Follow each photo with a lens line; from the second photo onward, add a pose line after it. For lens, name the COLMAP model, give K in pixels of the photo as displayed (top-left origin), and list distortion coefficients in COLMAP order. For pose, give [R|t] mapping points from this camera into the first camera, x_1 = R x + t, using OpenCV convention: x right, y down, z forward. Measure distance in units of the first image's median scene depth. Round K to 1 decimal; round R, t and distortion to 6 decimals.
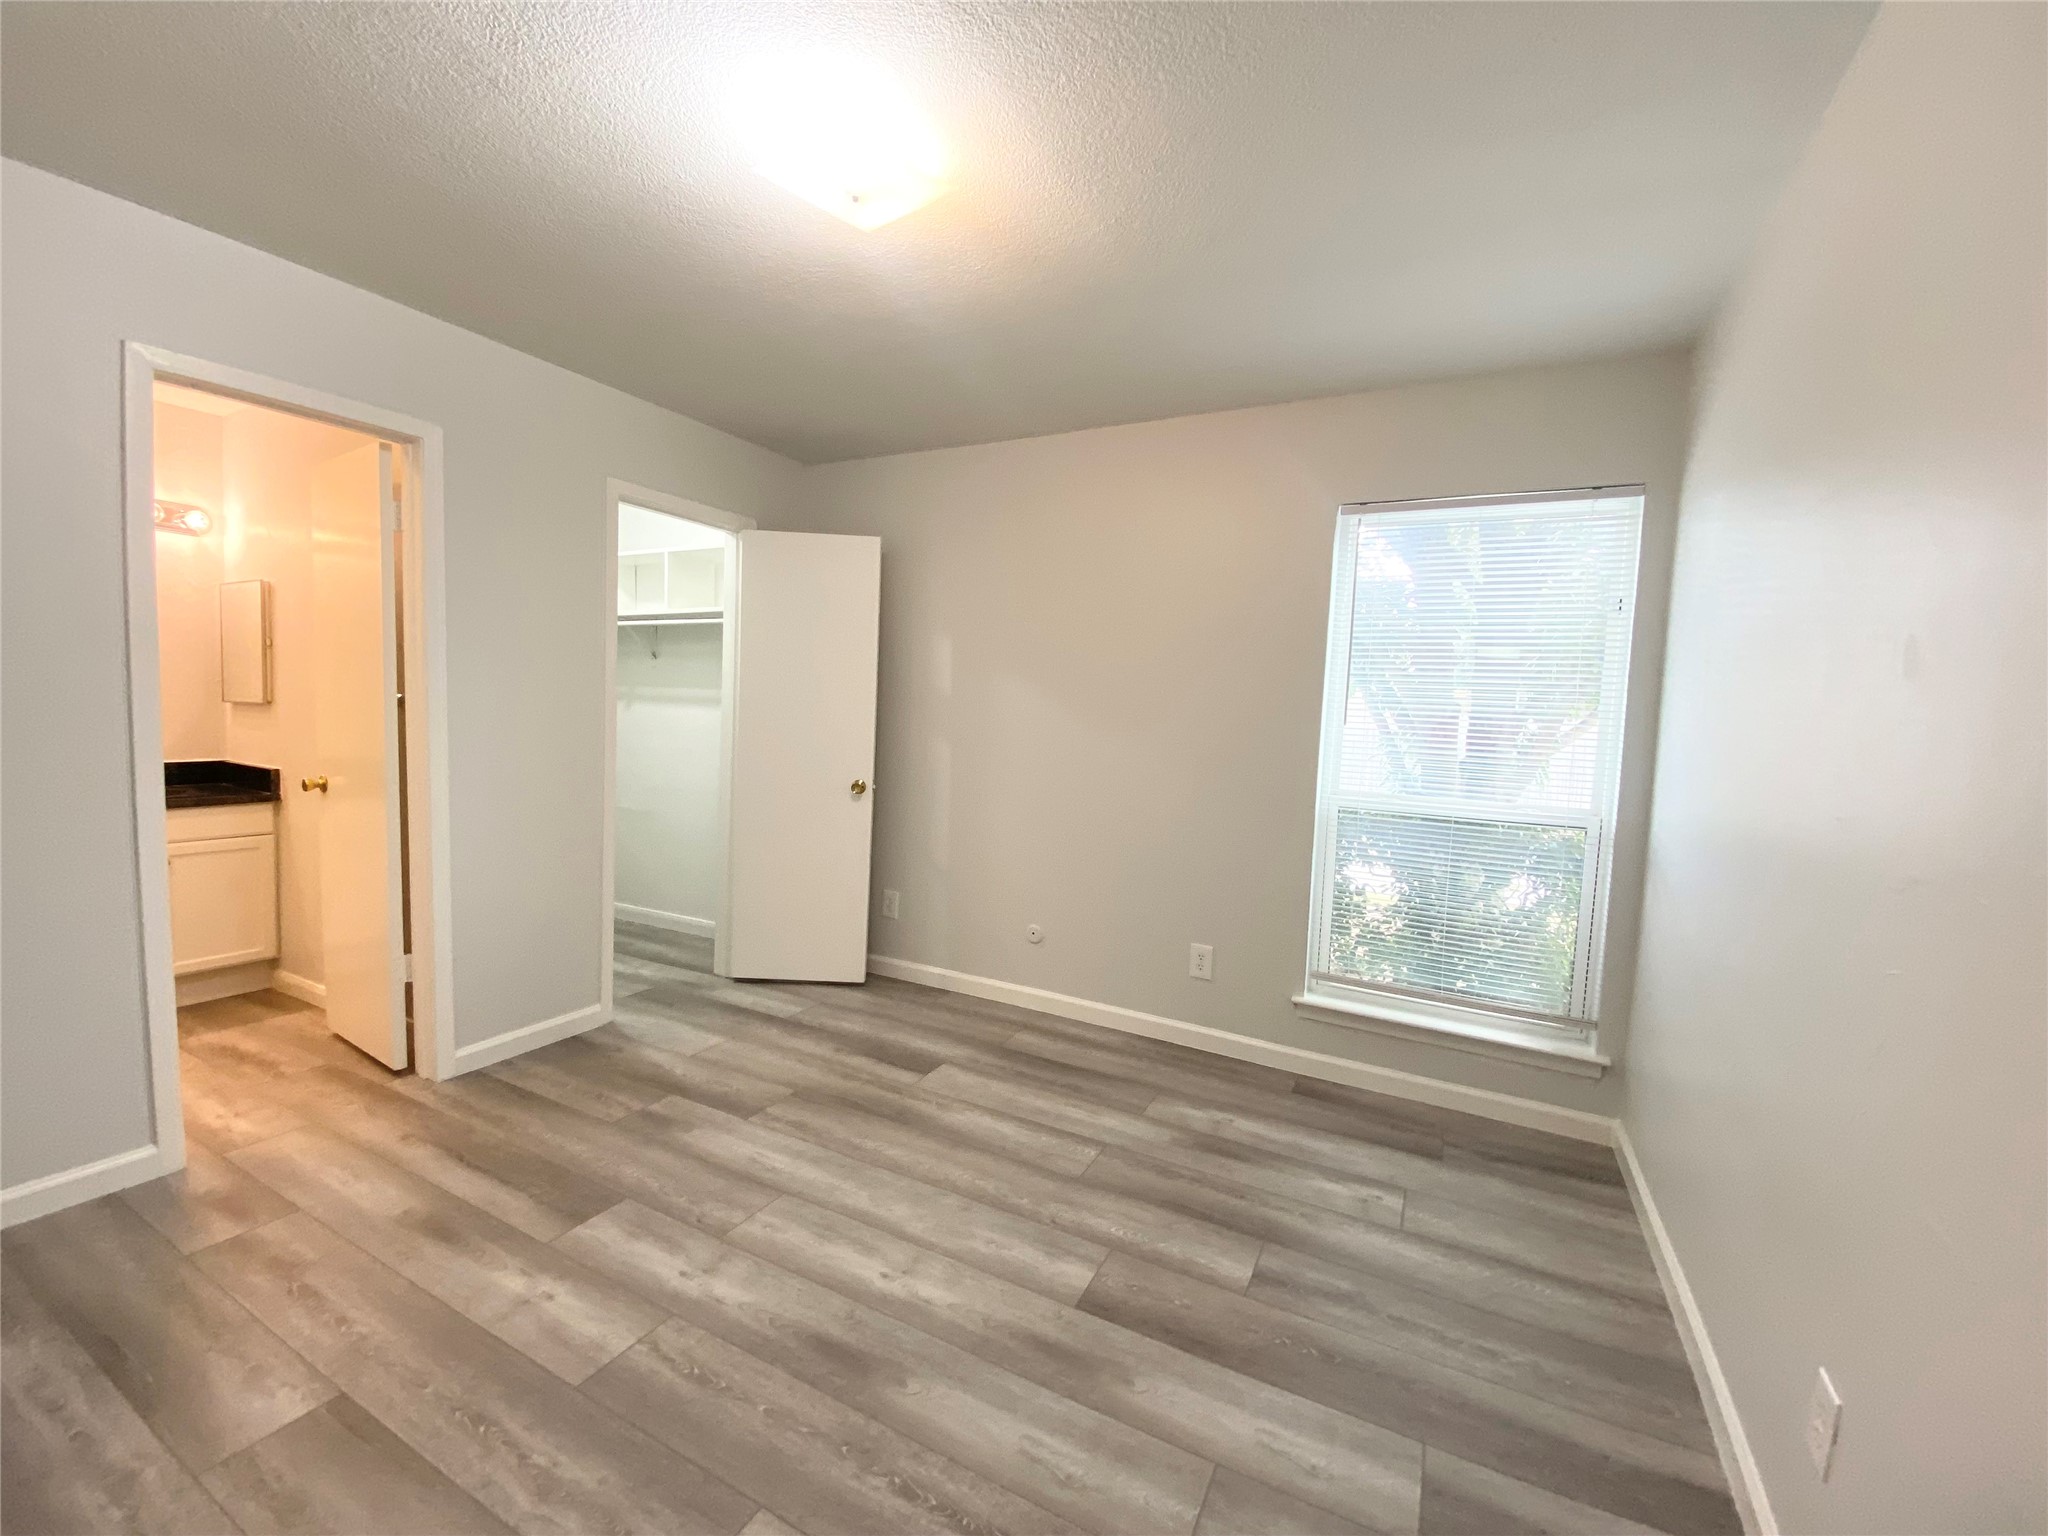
lens RADIAL K [[831.5, 0, 1029.2], [0, 831.5, 773.4], [0, 0, 1]] dist [0.011102, -0.015298]
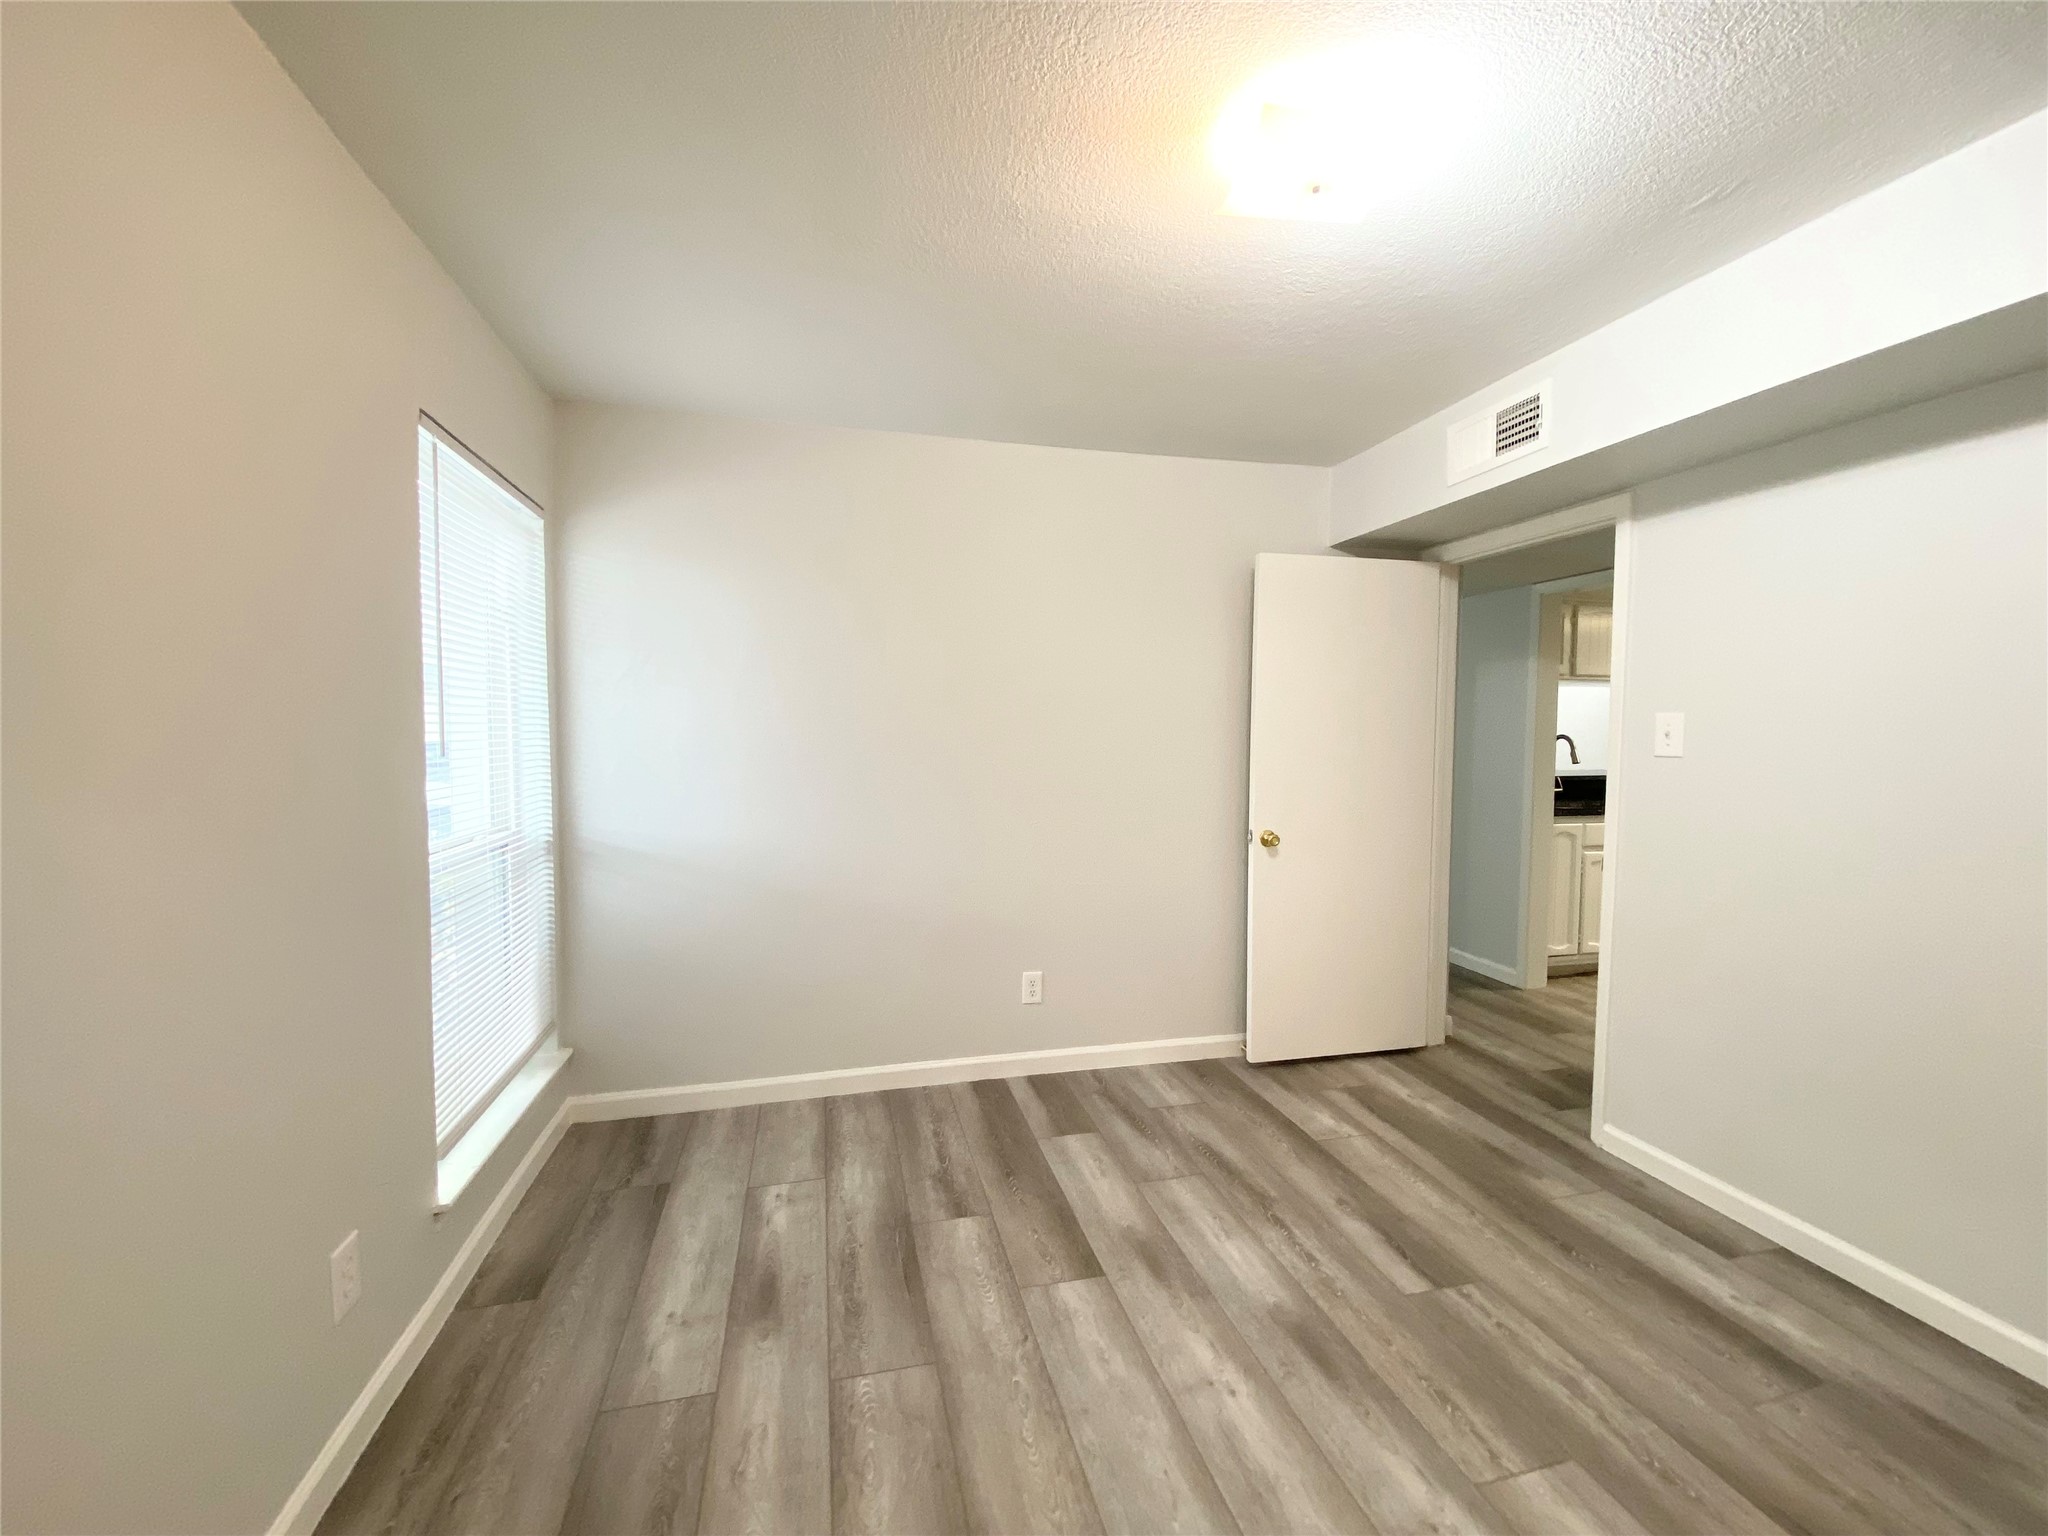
lens RADIAL K [[831.5, 0, 1038.0], [0, 831.5, 763.7], [0, 0, 1]] dist [0.011102, -0.015298]
pose [[-0.666201, -0.076175, 0.741872, -0.619126], [0.024952, 0.991936, 0.124258, -0.177698], [-0.745355, 0.101291, -0.658928, 1.603946]]
